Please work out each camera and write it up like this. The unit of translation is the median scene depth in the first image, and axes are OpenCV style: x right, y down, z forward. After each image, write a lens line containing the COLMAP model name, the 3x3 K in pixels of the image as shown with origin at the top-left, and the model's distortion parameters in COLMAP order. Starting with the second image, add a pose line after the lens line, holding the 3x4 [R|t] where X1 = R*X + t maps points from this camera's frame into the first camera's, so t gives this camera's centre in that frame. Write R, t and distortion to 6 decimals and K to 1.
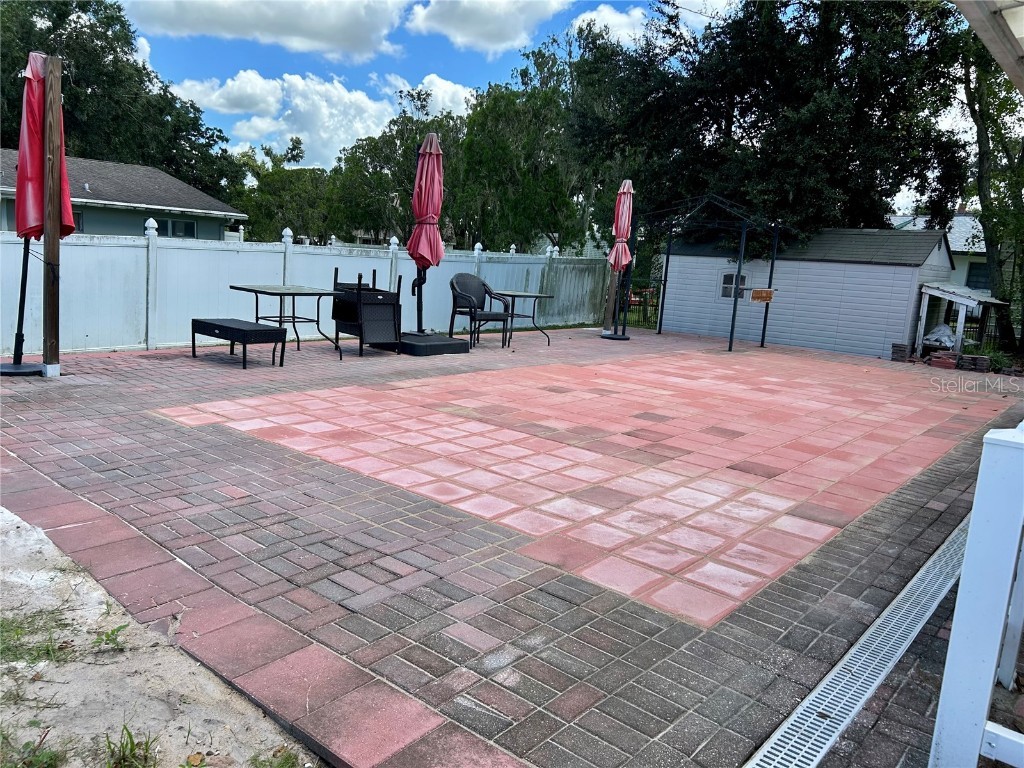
lens RADIAL K [[766.2, 0, 512.4], [0, 766.2, 378.9], [0, 0, 1]] dist [0.000963, -0.001402]
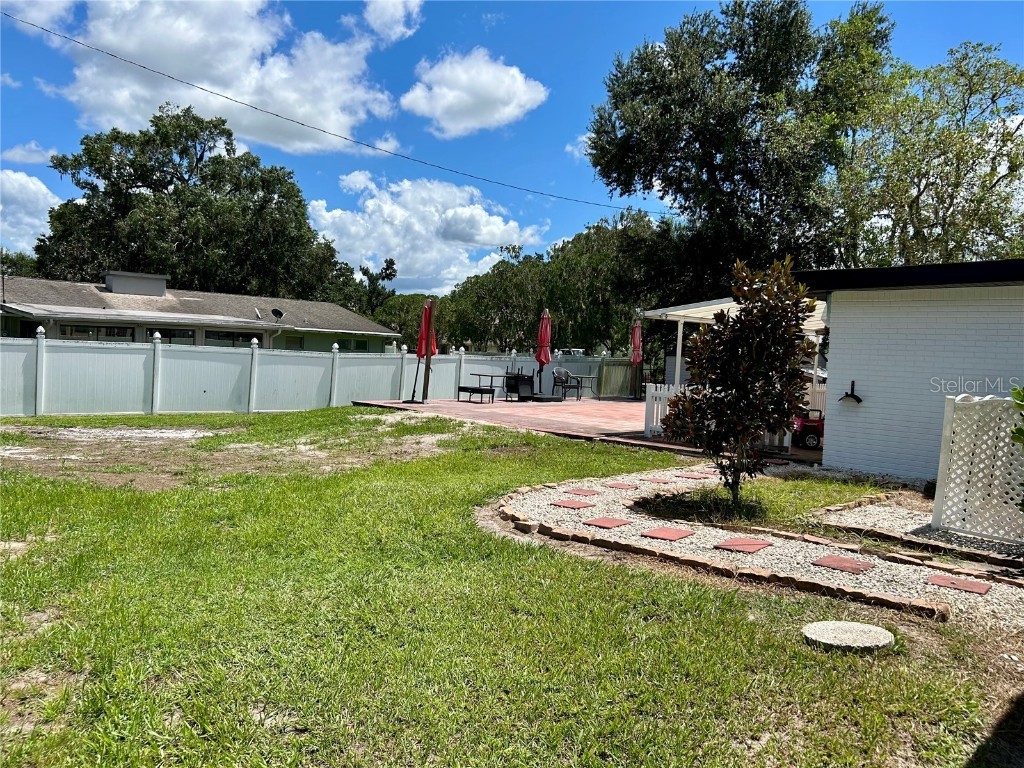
lens RADIAL K [[766.2, 0, 513.7], [0, 766.2, 384.6], [0, 0, 1]] dist [0.000963, -0.001402]
pose [[0.995708, -0.023763, -0.089445, 0.001273], [0.012731, 0.992456, -0.121940, 0.059613], [0.091668, 0.120278, 0.988499, -0.394471]]
